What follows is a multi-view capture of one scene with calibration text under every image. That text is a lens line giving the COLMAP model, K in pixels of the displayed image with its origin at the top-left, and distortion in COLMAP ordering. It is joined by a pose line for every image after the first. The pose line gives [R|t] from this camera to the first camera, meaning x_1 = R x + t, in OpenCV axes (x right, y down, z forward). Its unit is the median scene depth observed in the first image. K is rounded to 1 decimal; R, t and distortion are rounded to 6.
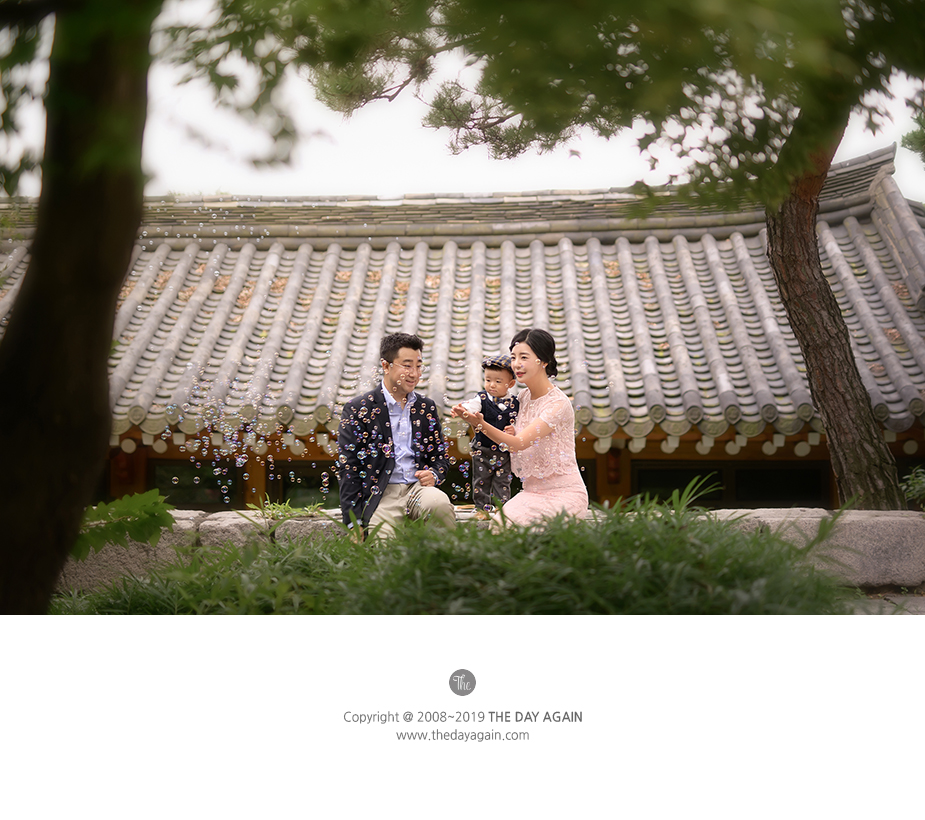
lens RADIAL K [[2652.7, 0, 457.7], [0, 2652.7, 402.2], [0, 0, 1]] dist [0.111693, 0.000000]
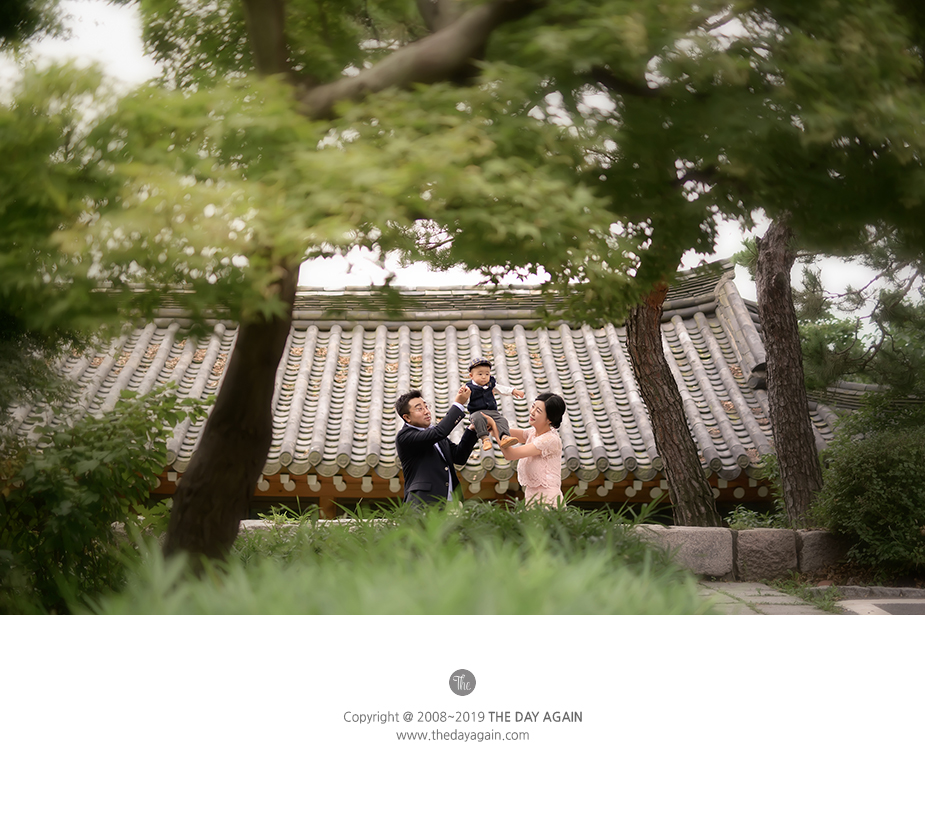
lens RADIAL K [[2652.7, 0, 464.6], [0, 2652.7, 413.2], [0, 0, 1]] dist [0.111693, 0.000000]
pose [[0.998751, 0.018404, 0.046452, -0.022483], [-0.017352, 0.999586, -0.022954, 0.009610], [-0.046855, 0.022119, 0.998657, -0.268819]]
